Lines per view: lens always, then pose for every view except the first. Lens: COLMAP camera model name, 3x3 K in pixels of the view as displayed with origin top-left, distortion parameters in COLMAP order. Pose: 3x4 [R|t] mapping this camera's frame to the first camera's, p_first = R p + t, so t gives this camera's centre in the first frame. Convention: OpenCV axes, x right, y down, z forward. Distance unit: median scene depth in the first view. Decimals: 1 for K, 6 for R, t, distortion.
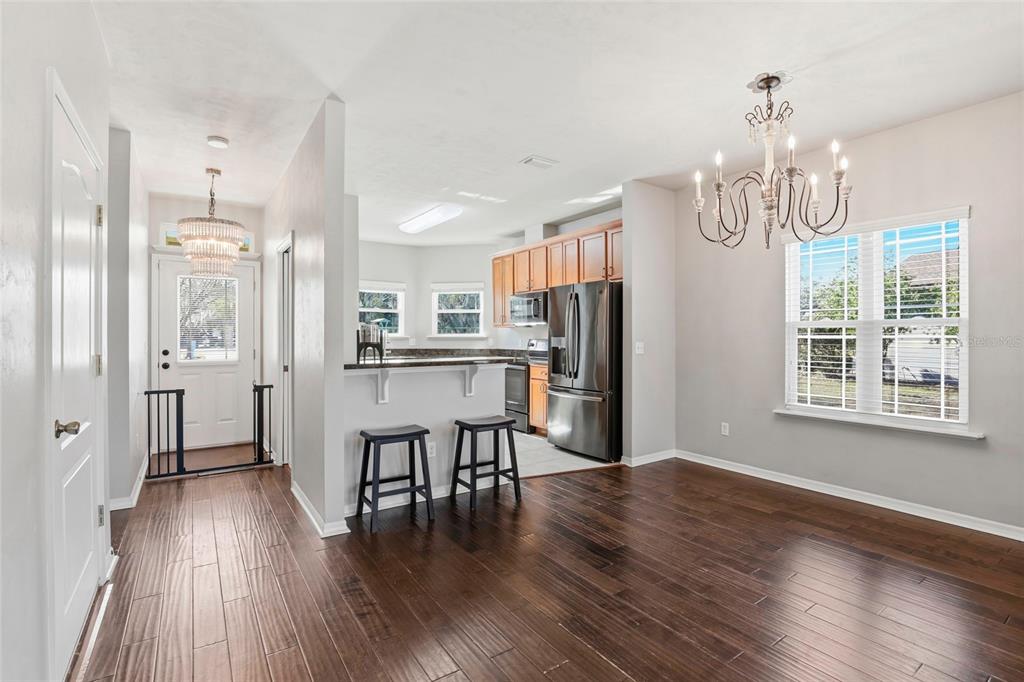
lens RADIAL K [[479.3, 0, 508.0], [0, 479.3, 337.1], [0, 0, 1]] dist [-0.031677, 0.002011]
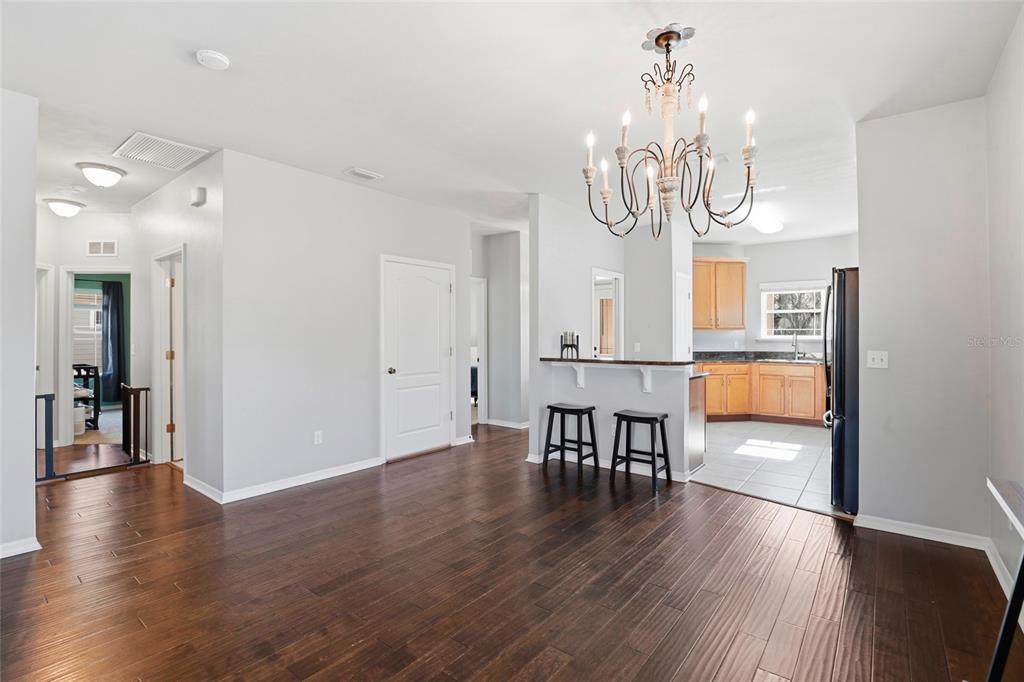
lens RADIAL K [[479.3, 0, 512.0], [0, 479.3, 337.7], [0, 0, 1]] dist [-0.031677, 0.002011]
pose [[0.316864, 0.005512, -0.948455, 0.742829], [-0.003085, 0.999984, 0.004781, -0.010070], [0.948466, 0.001411, 0.316876, 0.278279]]
